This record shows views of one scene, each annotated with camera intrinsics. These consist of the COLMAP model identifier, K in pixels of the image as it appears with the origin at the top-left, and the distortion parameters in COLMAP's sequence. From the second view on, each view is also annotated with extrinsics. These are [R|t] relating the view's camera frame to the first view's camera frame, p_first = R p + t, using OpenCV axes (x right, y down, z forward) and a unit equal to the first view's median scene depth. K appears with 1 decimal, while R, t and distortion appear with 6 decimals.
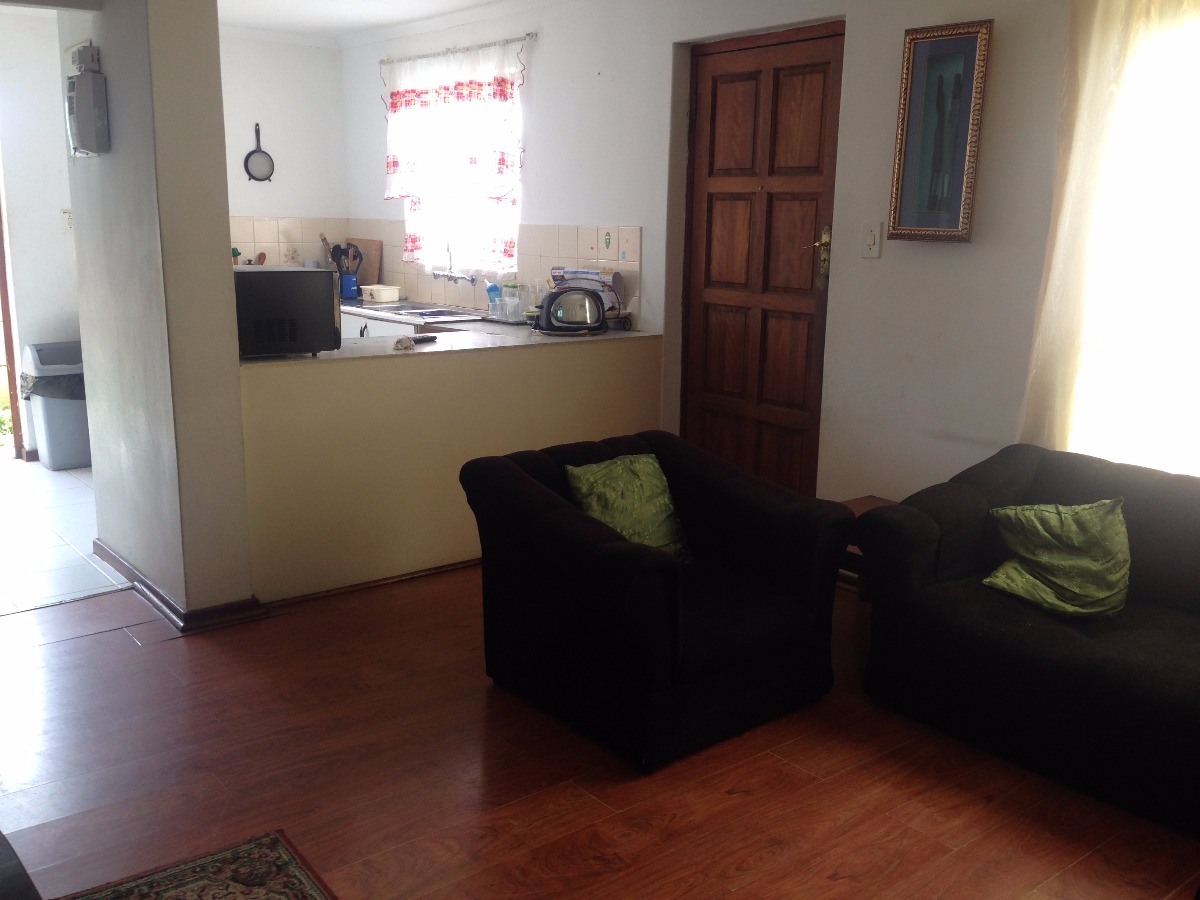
lens RADIAL K [[1108.9, 0, 616.1], [0, 1108.9, 447.9], [0, 0, 1]] dist [0.142656, -0.239947]
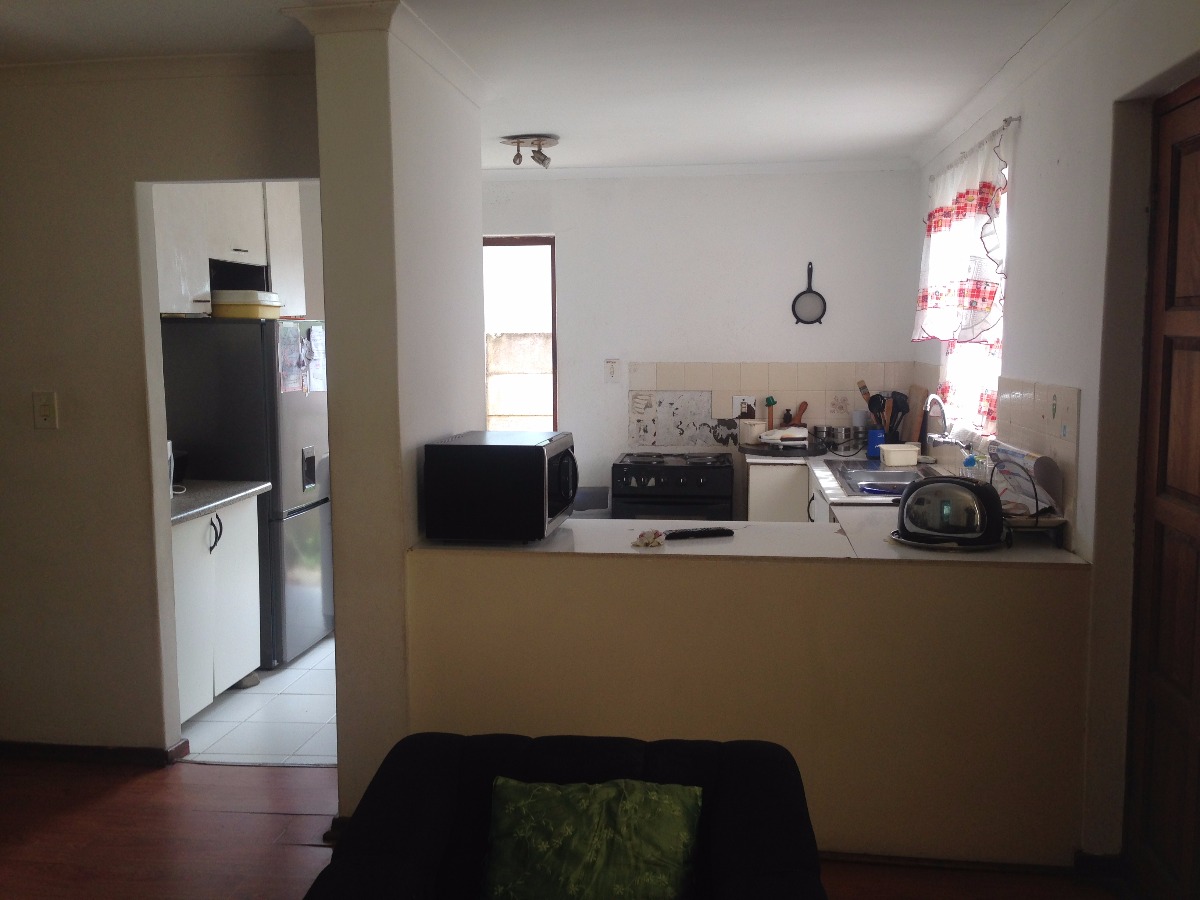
lens RADIAL K [[1123.5, 0, 581.1], [0, 1123.5, 429.0], [0, 0, 1]] dist [0.128188, -0.100729]
pose [[0.690305, 0.042900, -0.722245, 0.227266], [-0.131465, 0.989061, -0.066904, -0.073205], [0.711474, 0.141134, 0.688394, 0.274482]]
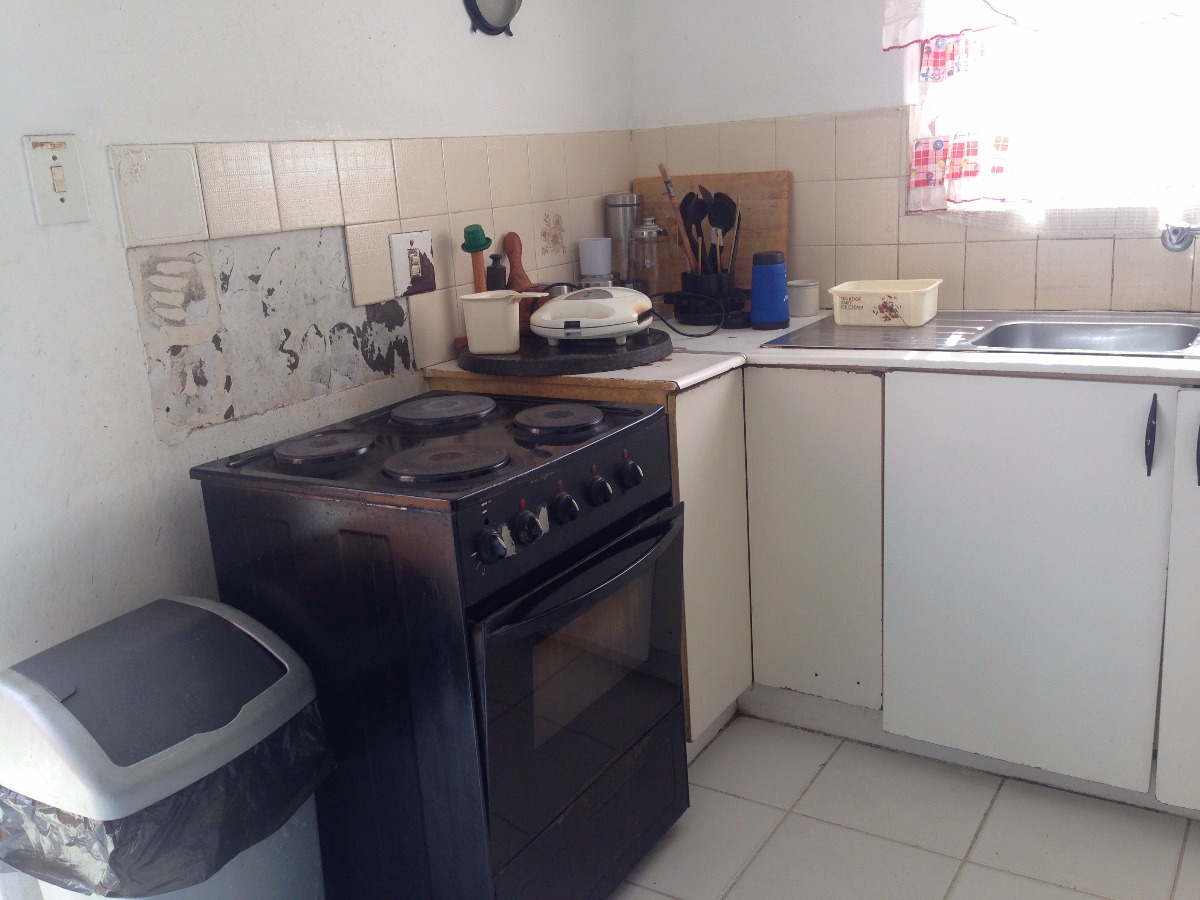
lens RADIAL K [[1108.9, 0, 616.1], [0, 1108.9, 447.9], [0, 0, 1]] dist [0.142656, -0.239947]
pose [[0.939315, -0.159503, 0.303721, -0.433343], [0.147001, 0.987080, 0.063748, -0.129762], [-0.309965, -0.015232, 0.950626, 0.676751]]
